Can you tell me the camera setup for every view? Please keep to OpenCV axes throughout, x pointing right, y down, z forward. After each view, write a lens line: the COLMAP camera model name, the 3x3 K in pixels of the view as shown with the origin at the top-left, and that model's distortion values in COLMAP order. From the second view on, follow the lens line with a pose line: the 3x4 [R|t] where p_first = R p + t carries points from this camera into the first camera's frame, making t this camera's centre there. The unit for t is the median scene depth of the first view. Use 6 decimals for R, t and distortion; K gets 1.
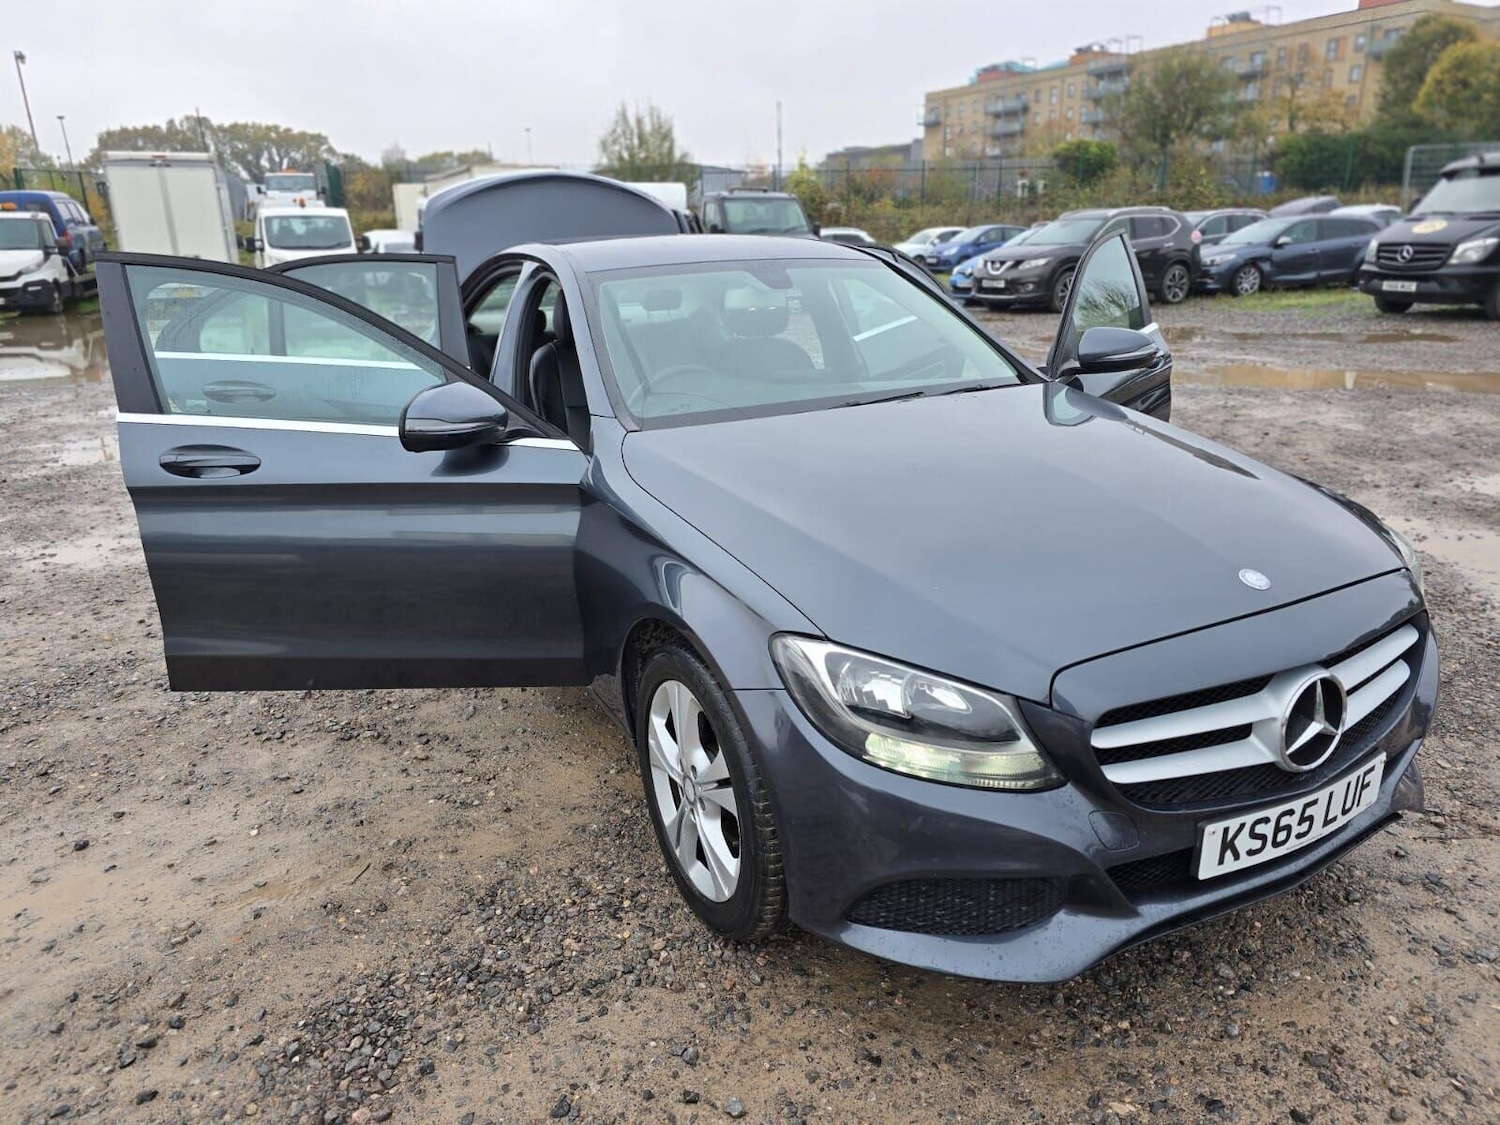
lens RADIAL K [[990.1, 0, 761.3], [0, 990.1, 542.8], [0, 0, 1]] dist [0.082362, -0.085487]
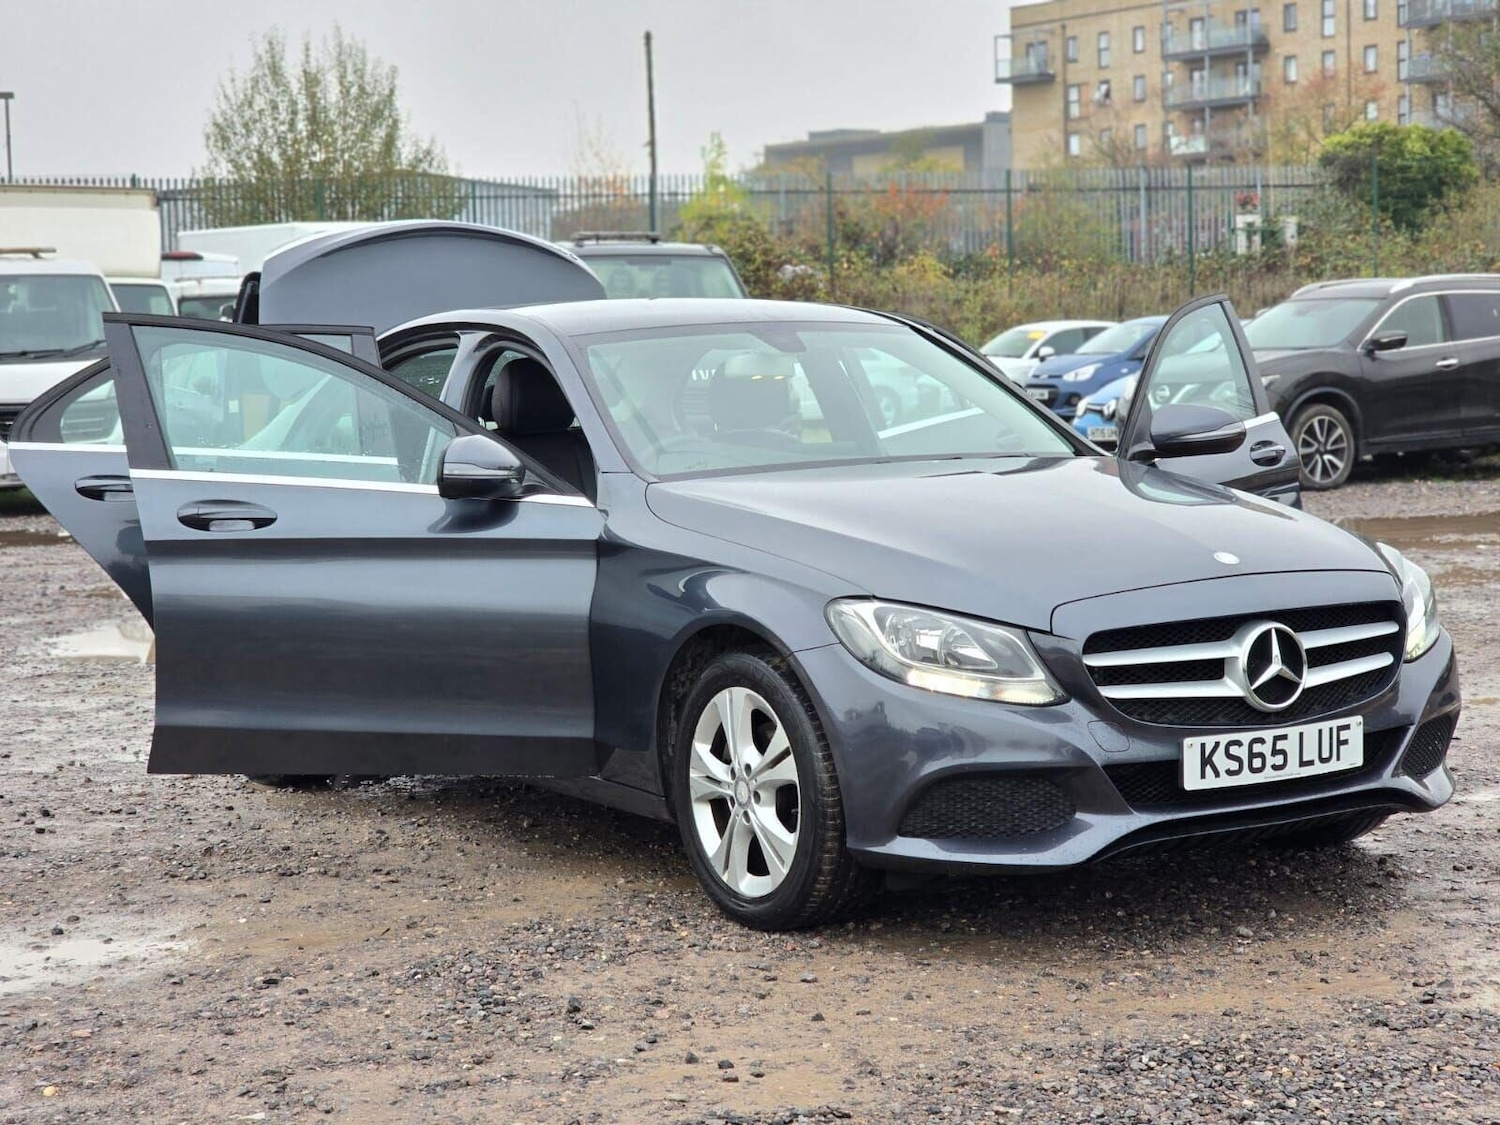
lens RADIAL K [[2844.3, 0, 750.0], [0, 2844.3, 562.5], [0, 0, 1]] dist [0.011043, 0.165658]
pose [[0.998420, -0.008919, 0.055473, -0.027905], [0.021057, 0.974759, -0.222266, 0.083237], [-0.052091, 0.223083, 0.973407, -0.240322]]
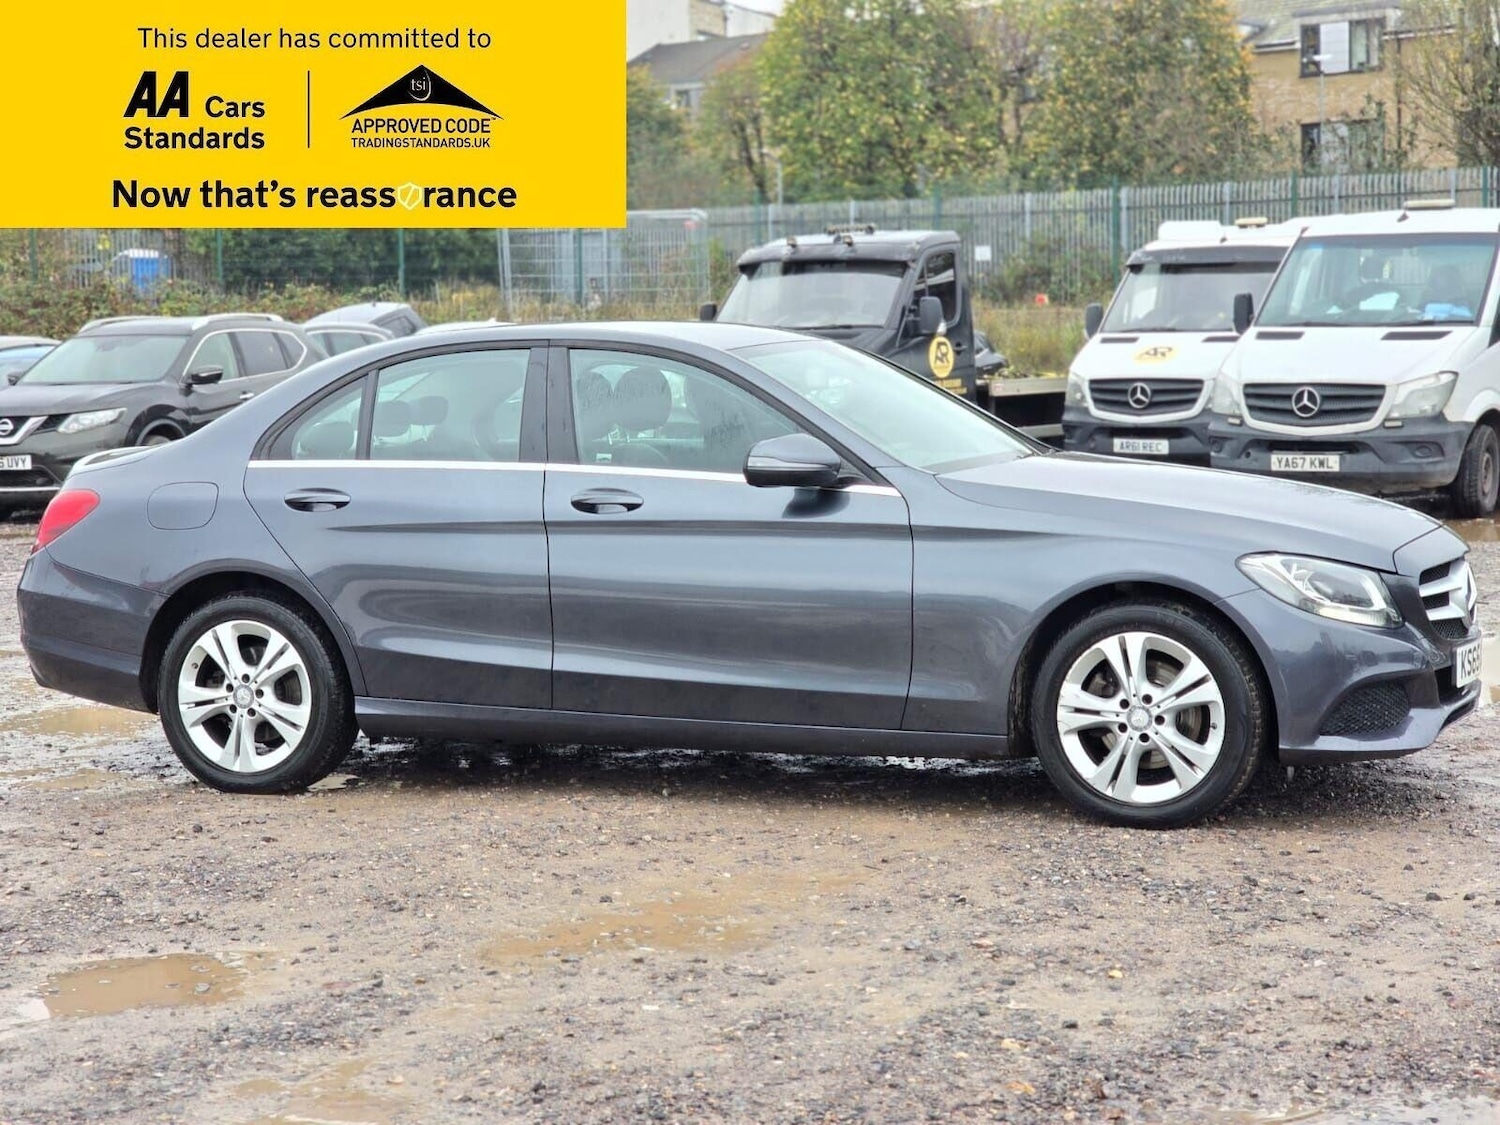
lens RADIAL K [[2883.7, 0, 750.0], [0, 2883.7, 562.5], [0, 0, 1]] dist [-0.141412, 1.791016]
pose [[0.761506, -0.045447, 0.646563, -0.346087], [0.198256, 0.966060, -0.165596, 0.069658], [-0.617093, 0.254287, 0.744671, -0.181788]]
